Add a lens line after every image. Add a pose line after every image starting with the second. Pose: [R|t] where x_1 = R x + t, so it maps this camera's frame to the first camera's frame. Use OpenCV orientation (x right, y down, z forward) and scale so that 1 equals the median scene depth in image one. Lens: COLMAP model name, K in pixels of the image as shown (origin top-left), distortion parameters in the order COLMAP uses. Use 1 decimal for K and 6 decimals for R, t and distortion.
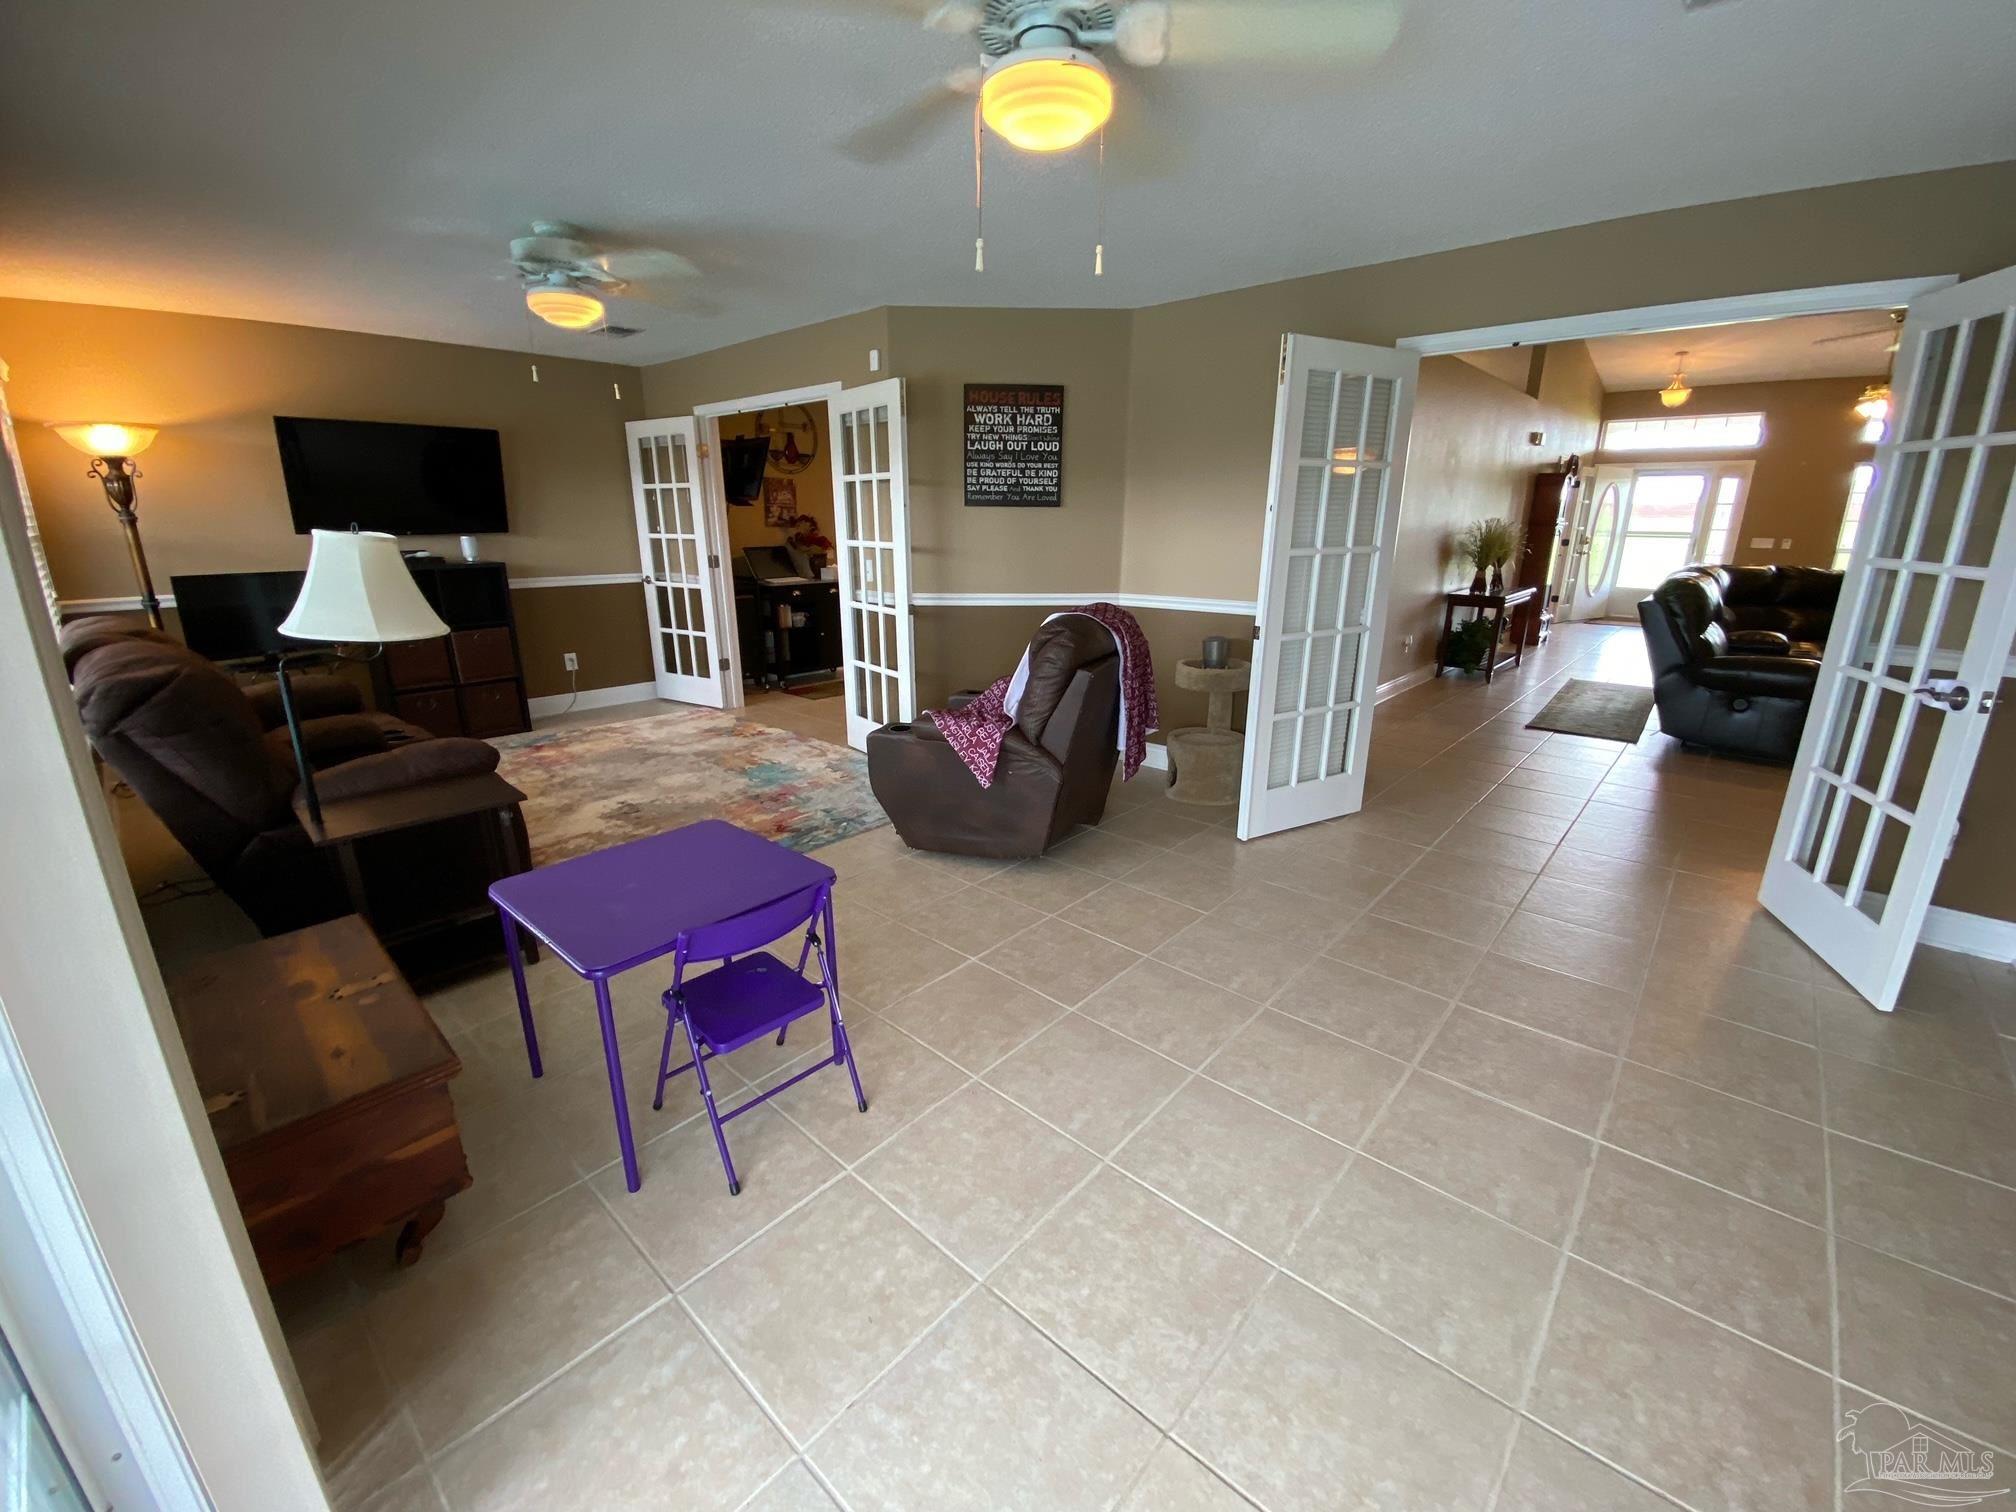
lens RADIAL K [[816.2, 0, 1008.0], [0, 816.2, 756.0], [0, 0, 1]] dist [0.009533, -0.016920]
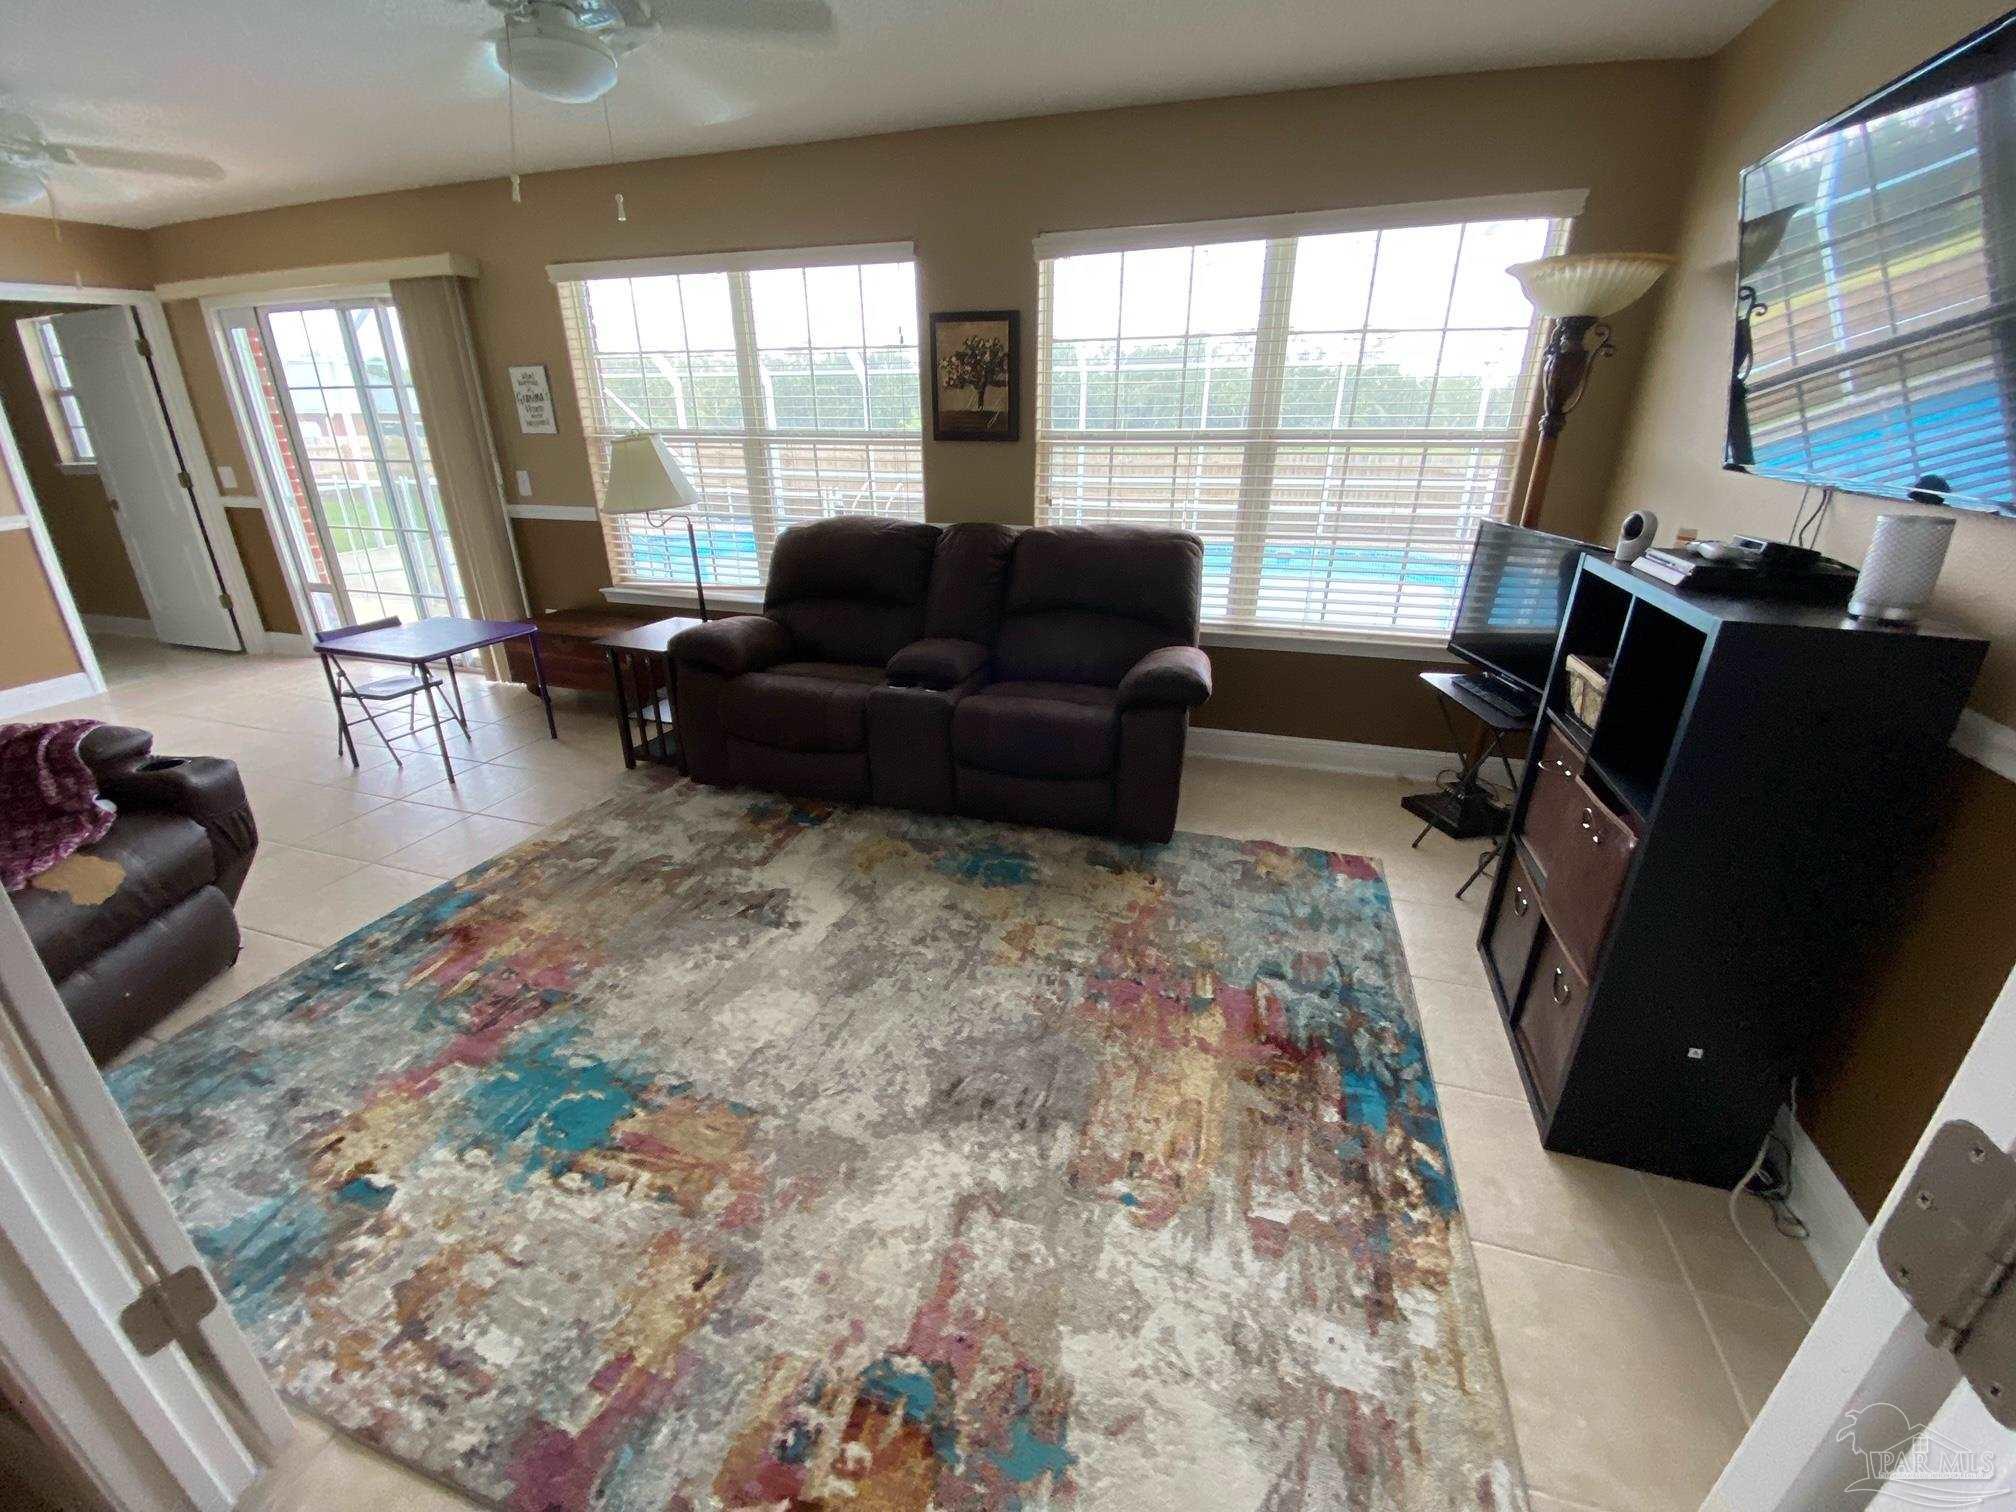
lens RADIAL K [[820.0, 0, 1009.8], [0, 820.0, 752.1], [0, 0, 1]] dist [0.027911, -0.022584]
pose [[-0.911573, 0.152432, -0.381838, -0.381686], [-0.116829, 0.794409, 0.596042, -0.394159], [0.394191, 0.587945, -0.706353, 1.328970]]
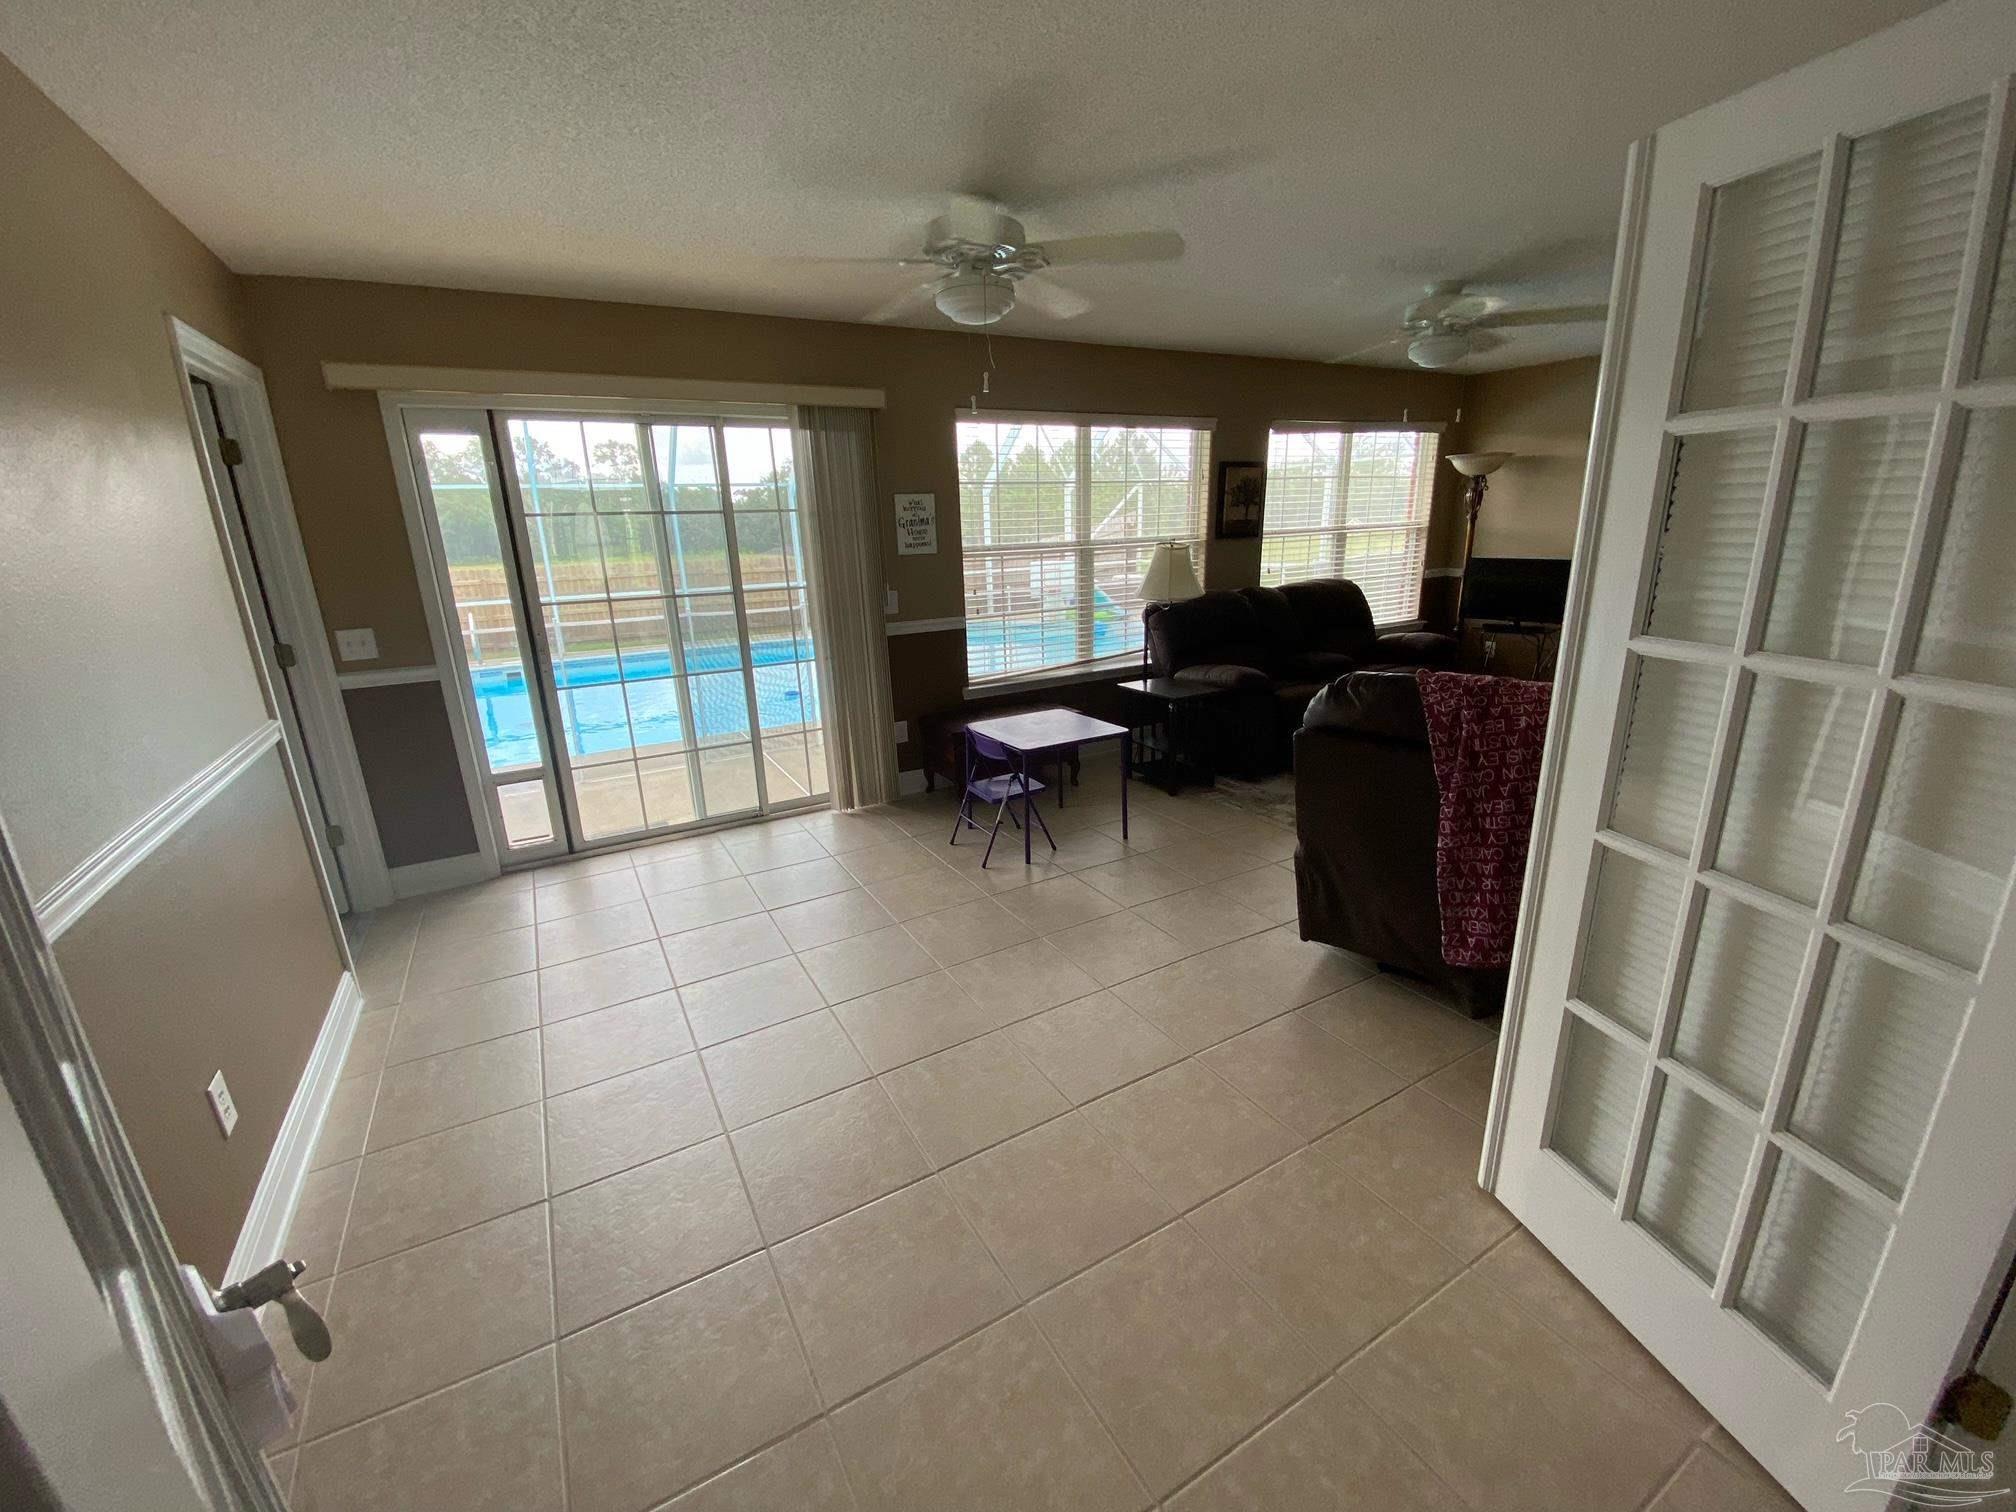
lens RADIAL K [[815.2, 0, 1005.5], [0, 815.2, 754.5], [0, 0, 1]] dist [0.042405, -0.032066]
pose [[-0.296988, 0.274046, -0.914711, 0.652929], [-0.241596, 0.905199, 0.349637, -0.207820], [0.923812, 0.324829, -0.202624, 0.606259]]
